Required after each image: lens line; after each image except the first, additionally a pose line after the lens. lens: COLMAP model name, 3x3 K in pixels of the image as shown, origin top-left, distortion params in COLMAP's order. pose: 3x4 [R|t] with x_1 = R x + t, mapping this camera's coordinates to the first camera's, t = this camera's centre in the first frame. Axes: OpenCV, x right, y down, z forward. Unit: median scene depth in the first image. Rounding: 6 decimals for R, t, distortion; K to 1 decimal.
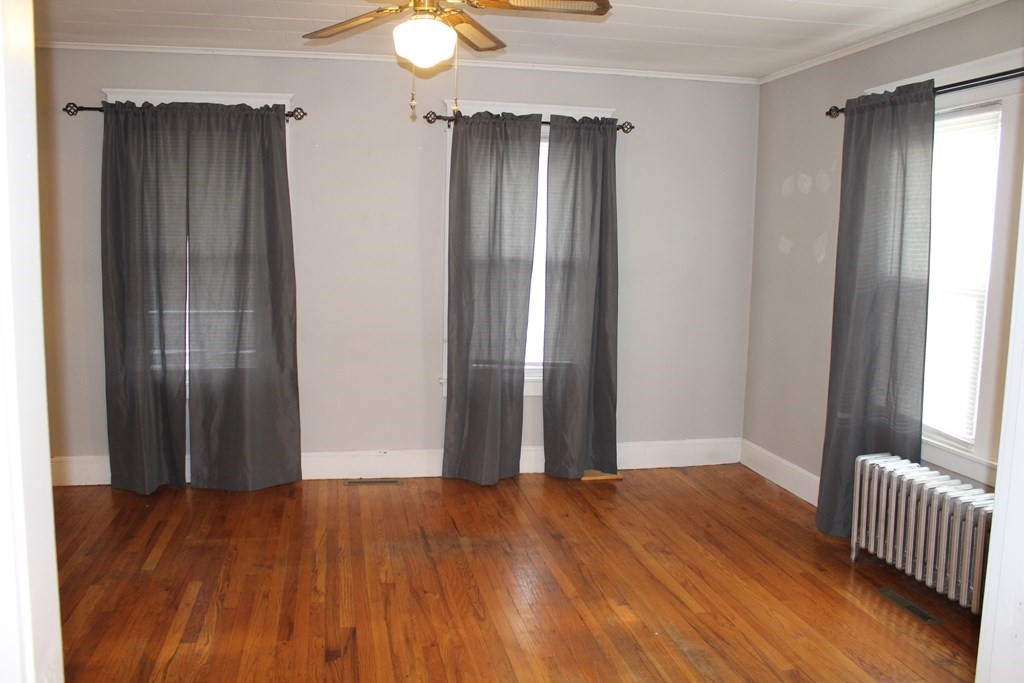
lens RADIAL K [[871.7, 0, 514.2], [0, 871.7, 324.4], [0, 0, 1]] dist [-0.229963, 0.207960]
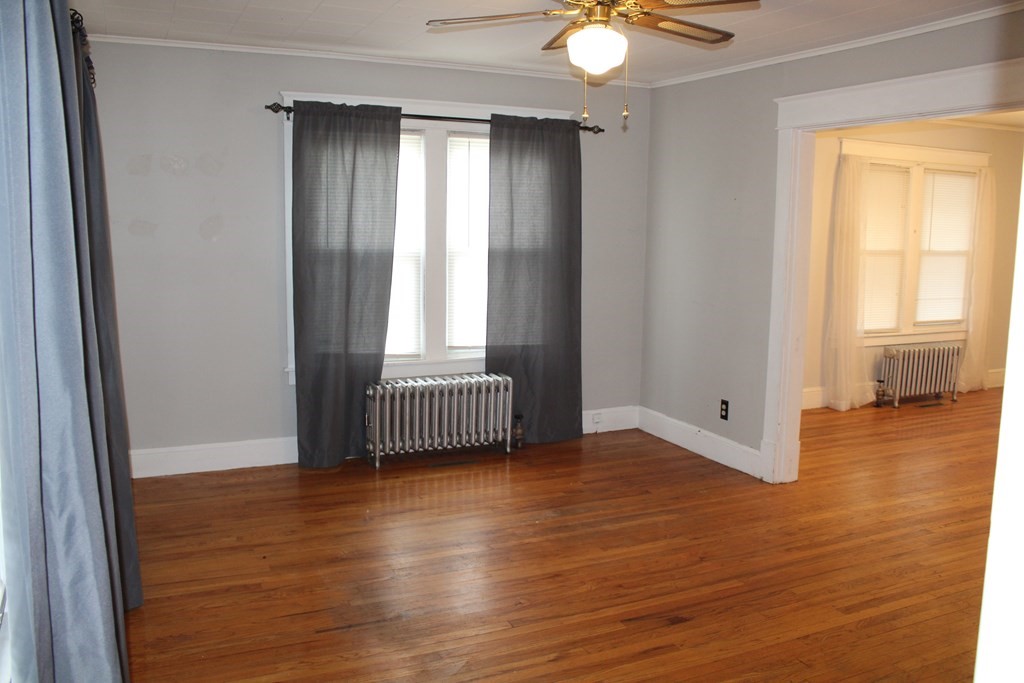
lens RADIAL K [[849.2, 0, 506.6], [0, 849.2, 348.1], [0, 0, 1]] dist [-0.173188, 0.179929]
pose [[-0.219217, -0.184865, 0.958003, -0.967327], [0.086038, 0.974398, 0.207716, -0.174394], [-0.971875, 0.127959, -0.197699, 1.159914]]
